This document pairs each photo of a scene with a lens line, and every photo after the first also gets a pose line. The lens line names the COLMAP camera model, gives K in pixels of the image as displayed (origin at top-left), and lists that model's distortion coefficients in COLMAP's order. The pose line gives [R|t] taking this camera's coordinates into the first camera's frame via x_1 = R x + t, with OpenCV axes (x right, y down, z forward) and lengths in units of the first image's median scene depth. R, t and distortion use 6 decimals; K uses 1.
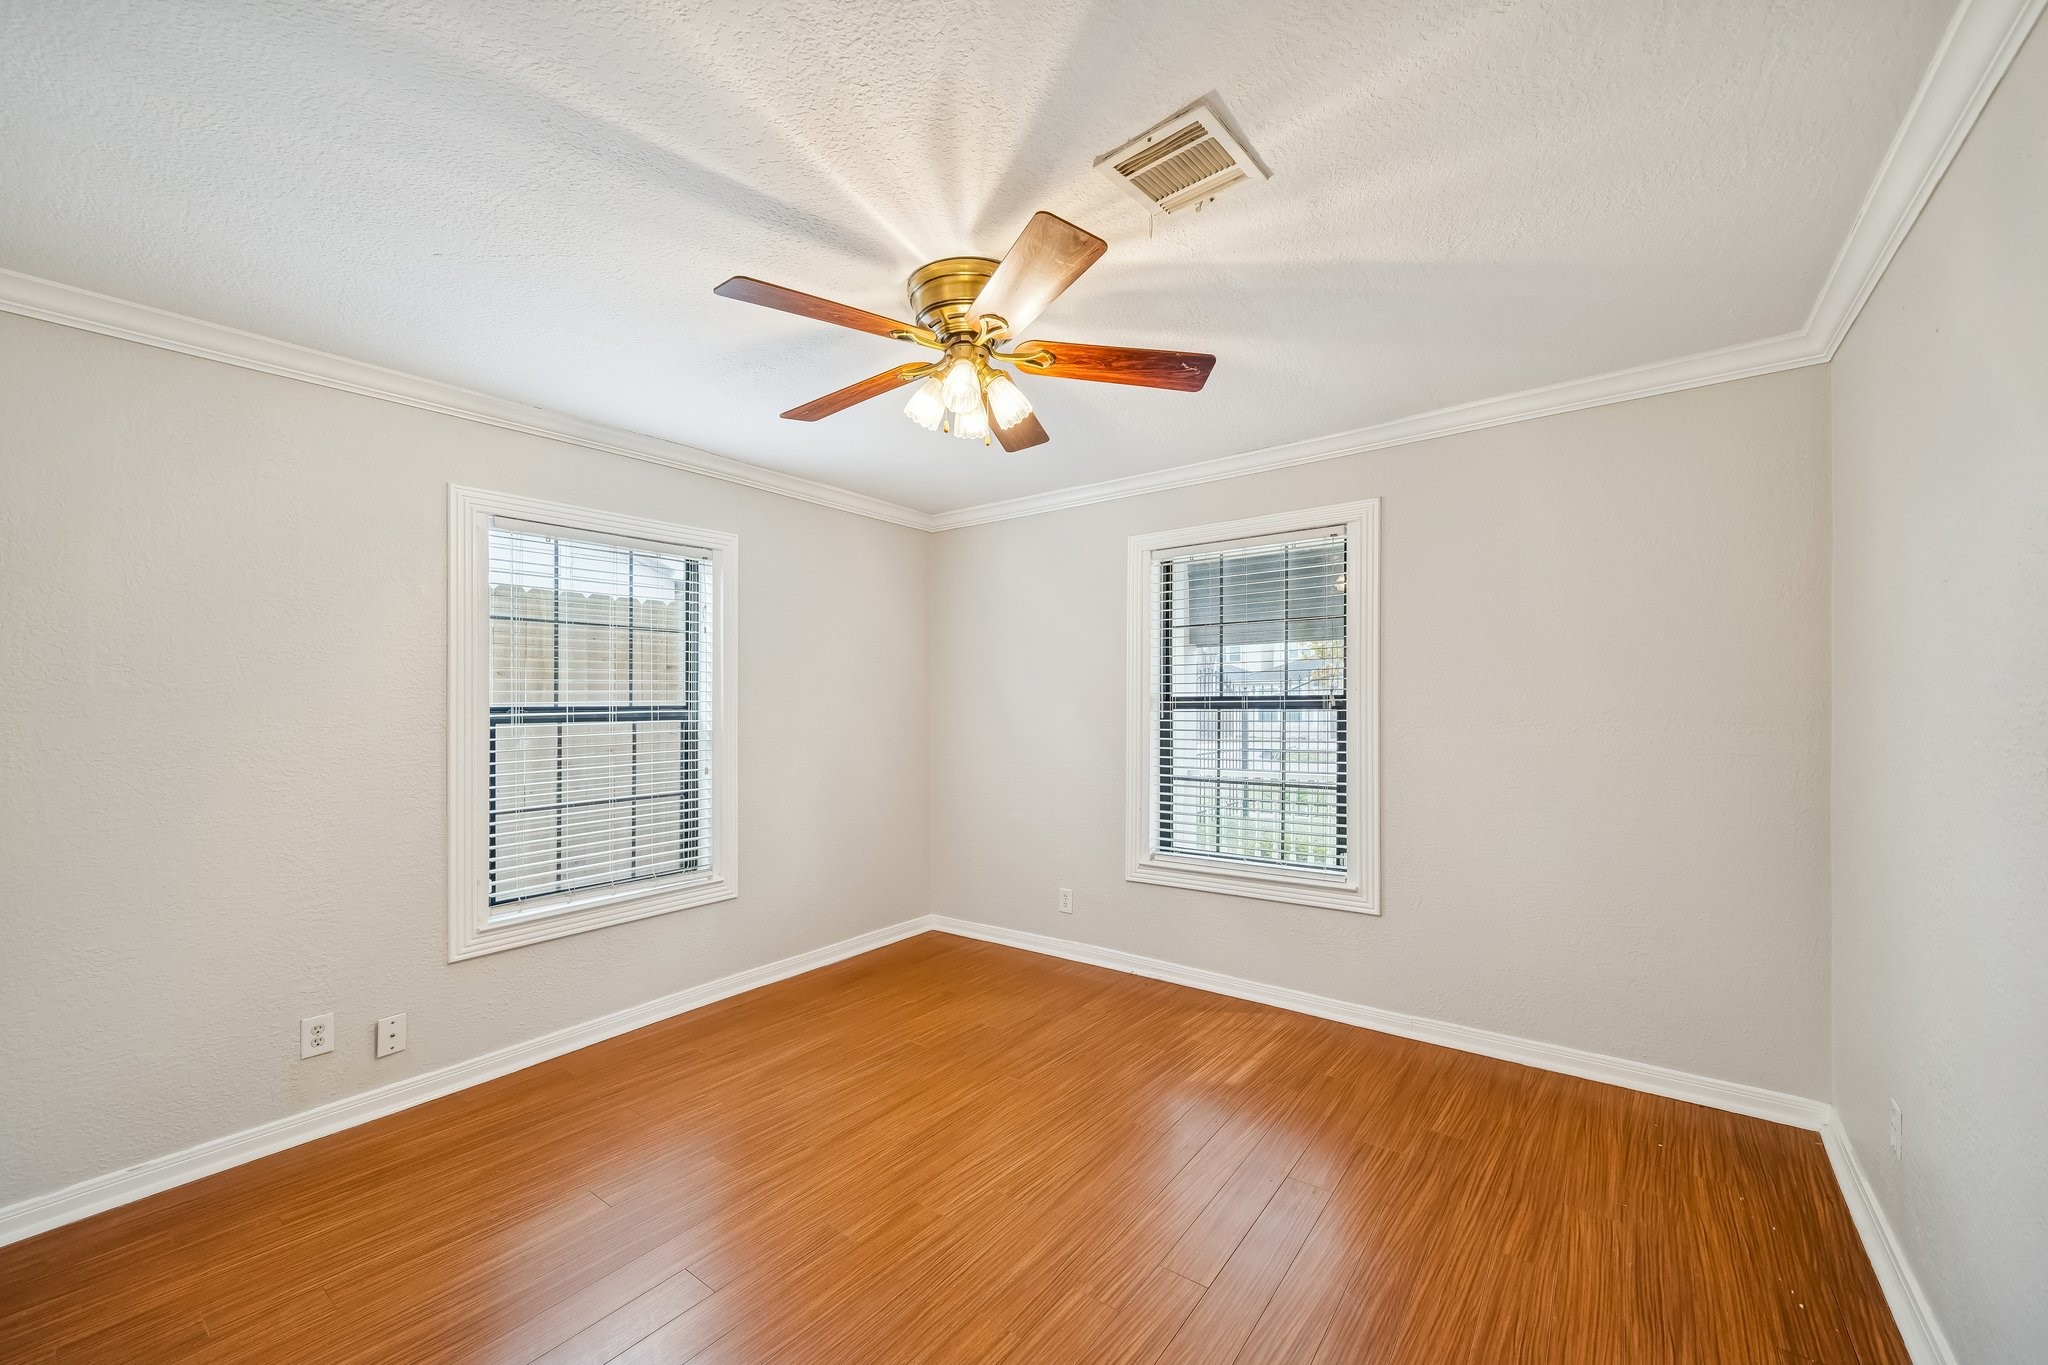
lens RADIAL K [[764.6, 0, 1021.4], [0, 764.6, 697.8], [0, 0, 1]] dist [-0.009552, -0.000027]
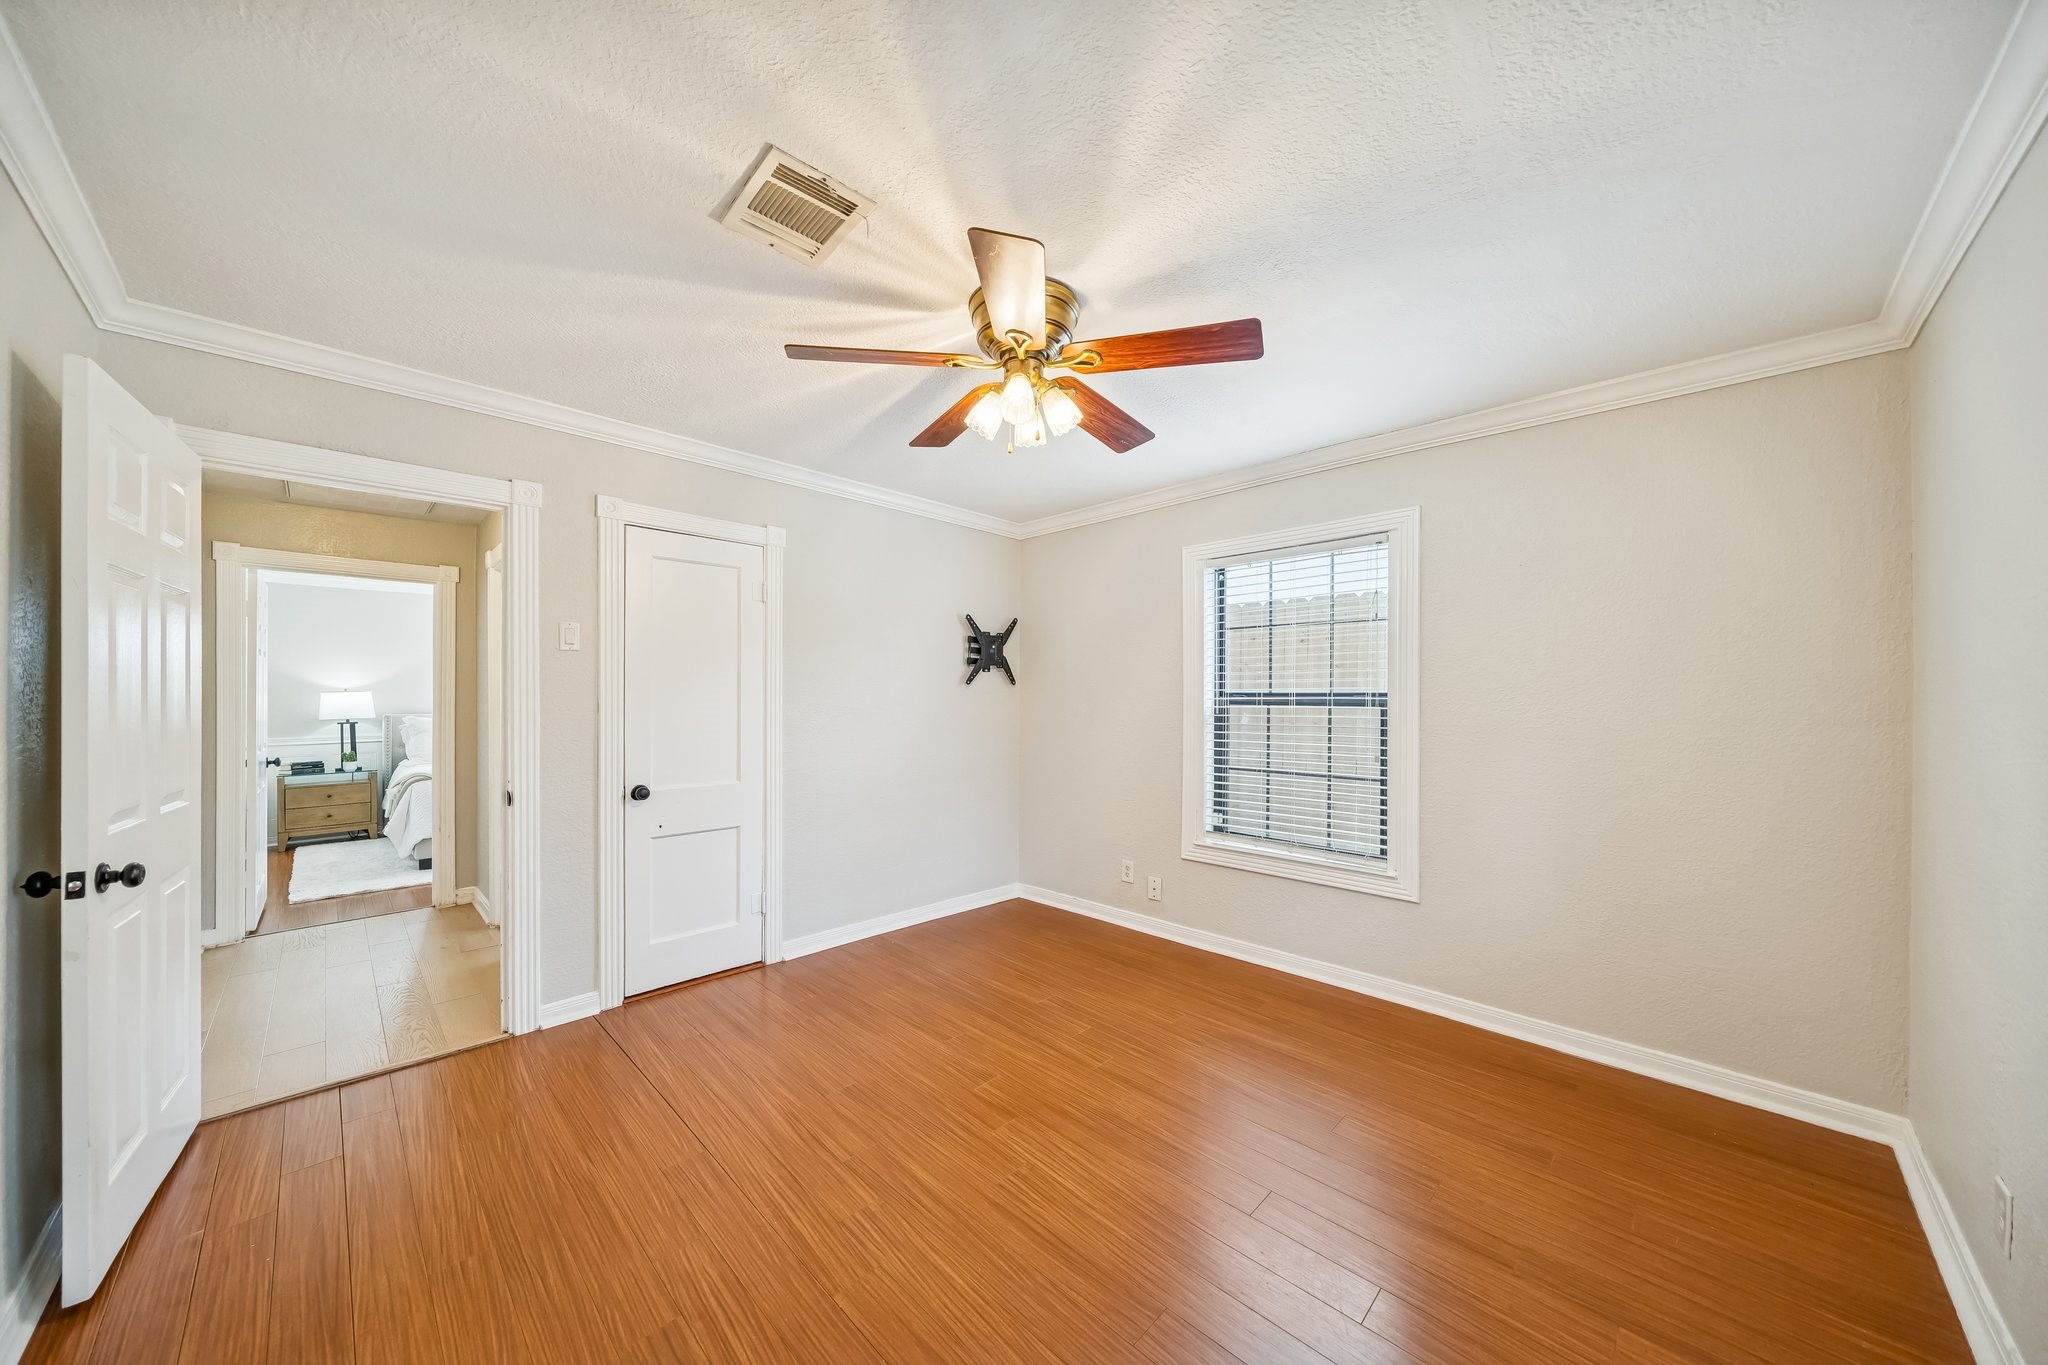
lens RADIAL K [[700.5, 0, 1024.0], [0, 700.5, 682.5], [0, 0, 1]] dist [-0.000186, -0.000095]
pose [[-0.111080, -0.003573, -0.993805, 0.619409], [0.005458, 0.999976, -0.004206, -0.002491], [0.993796, -0.005892, -0.111058, 0.750981]]
